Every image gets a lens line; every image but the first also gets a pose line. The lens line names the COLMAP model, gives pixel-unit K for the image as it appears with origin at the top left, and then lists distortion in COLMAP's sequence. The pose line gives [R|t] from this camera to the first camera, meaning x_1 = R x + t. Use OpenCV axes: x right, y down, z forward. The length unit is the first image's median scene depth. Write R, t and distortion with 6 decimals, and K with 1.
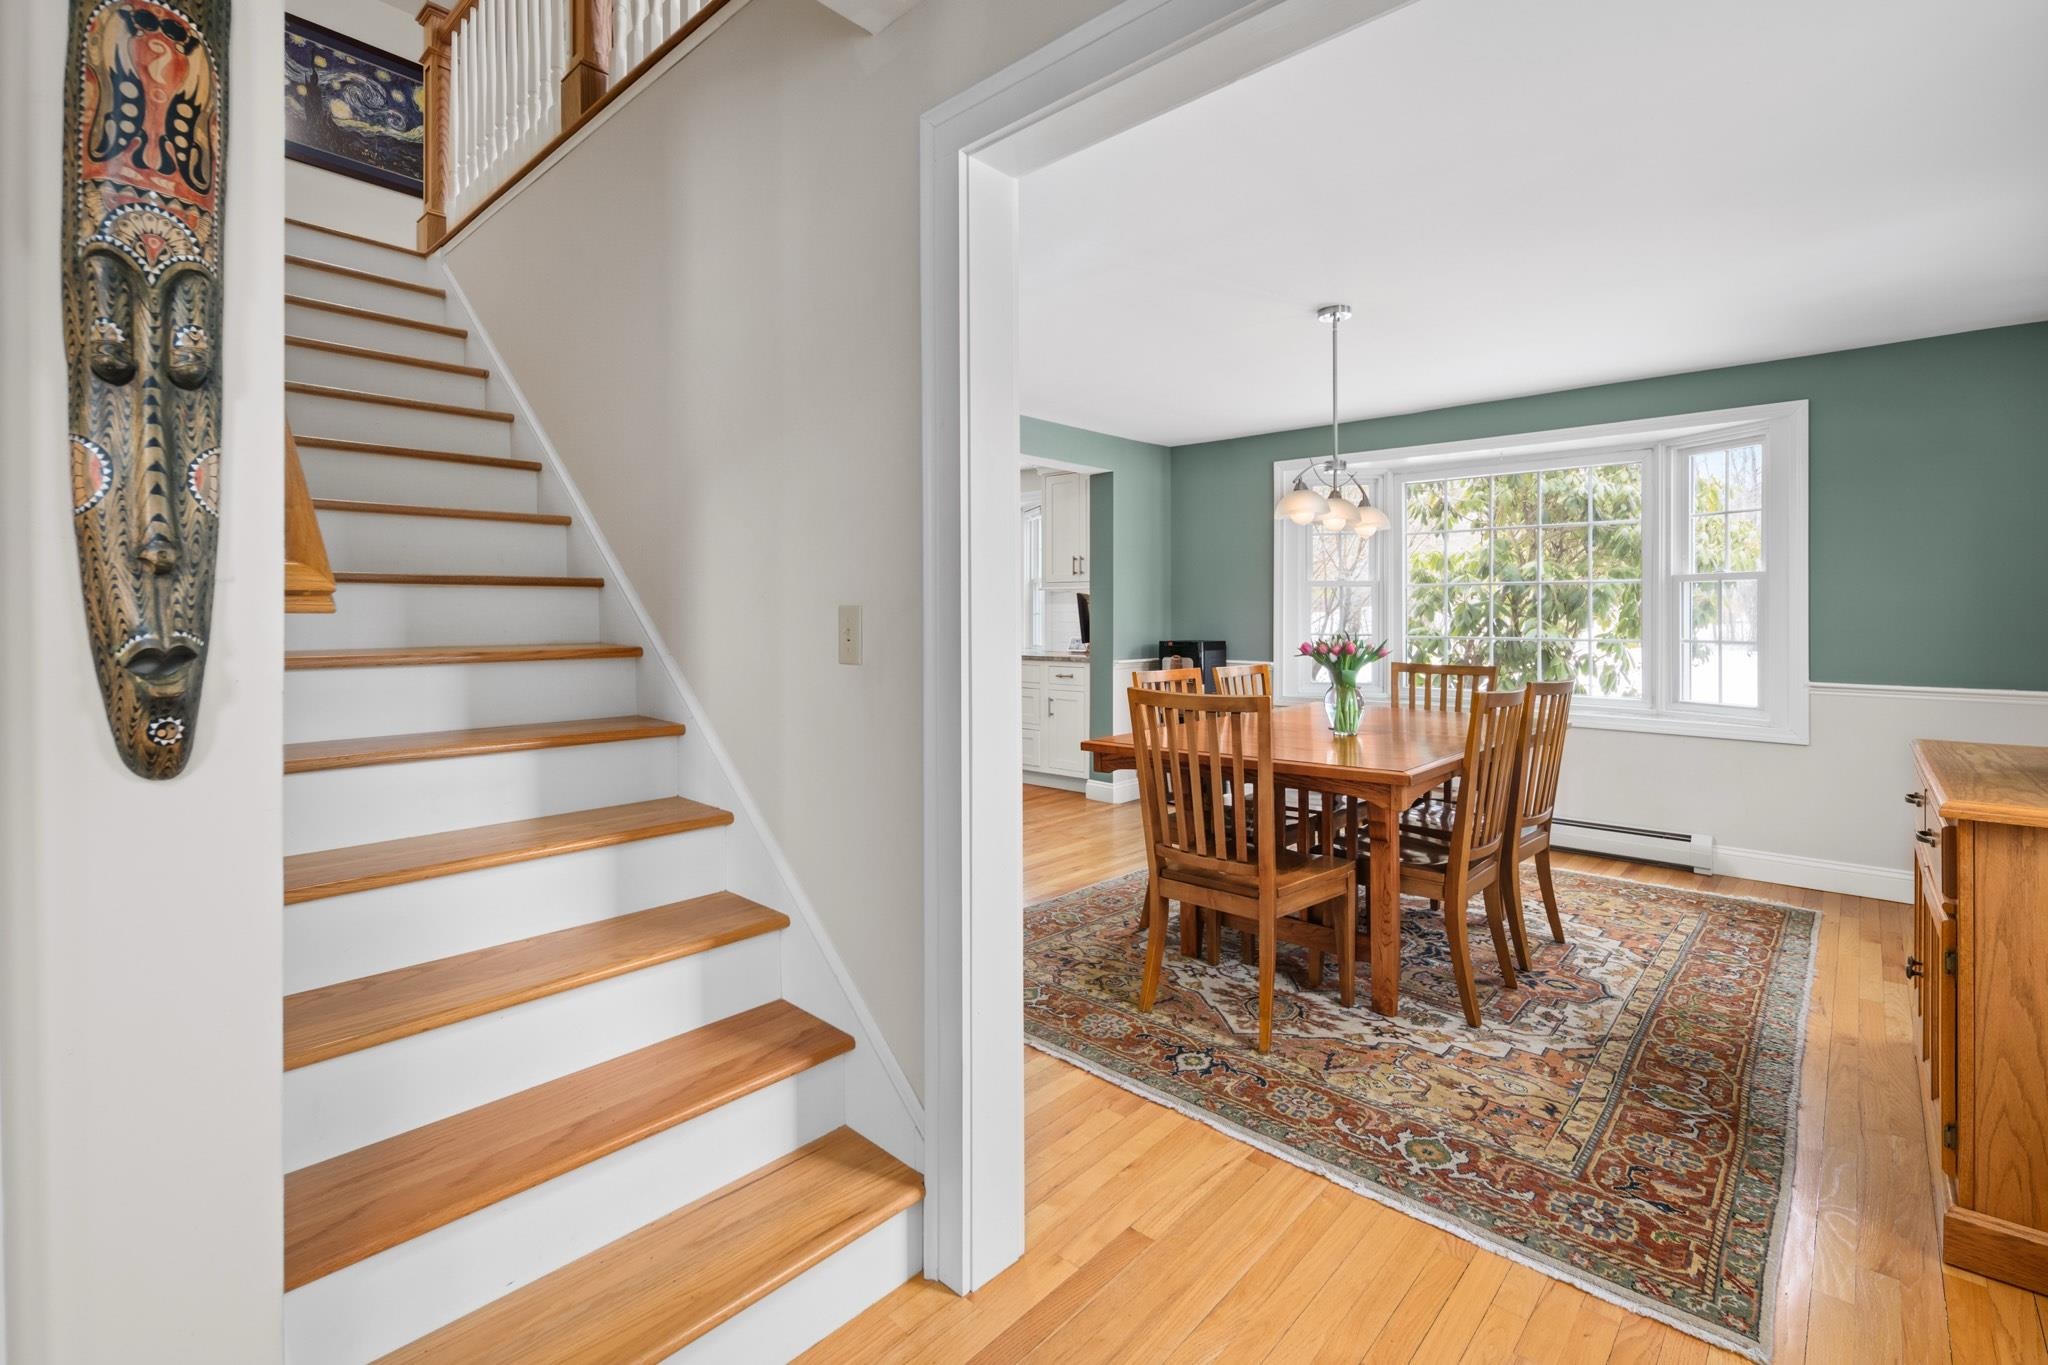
lens RADIAL K [[915.4, 0, 1027.0], [0, 915.4, 652.4], [0, 0, 1]] dist [-0.001634, -0.000266]
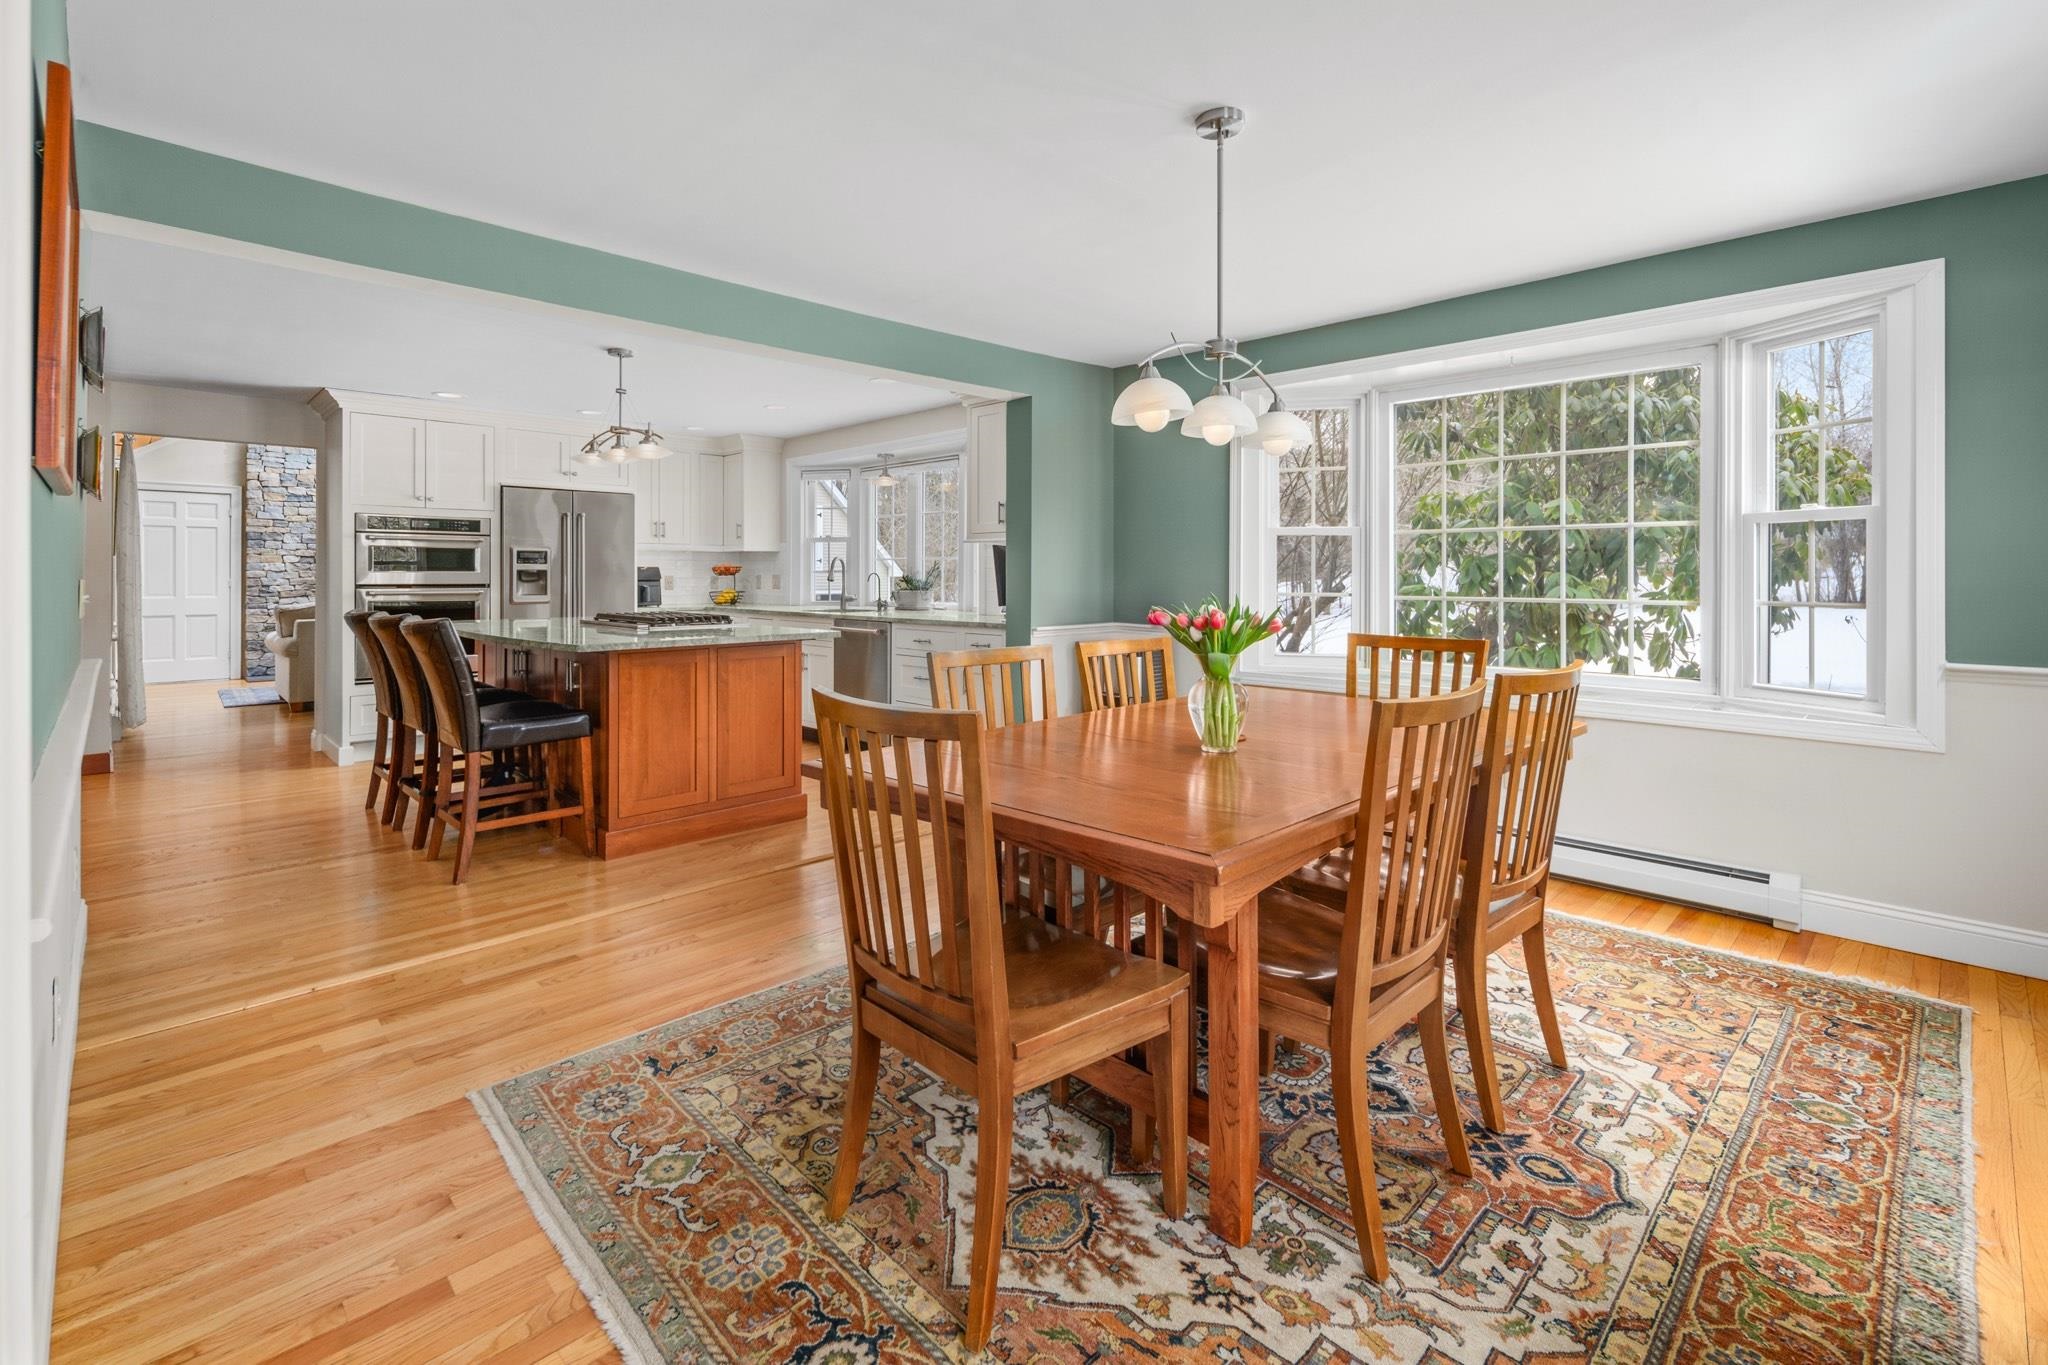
lens RADIAL K [[924.6, 0, 1020.5], [0, 924.6, 611.2], [0, 0, 1]] dist [0.004050, -0.003407]
pose [[0.998562, -0.000502, -0.053605, 0.258620], [0.000577, 0.999999, 0.001382, -0.012407], [0.053604, -0.001411, 0.998561, 0.352740]]
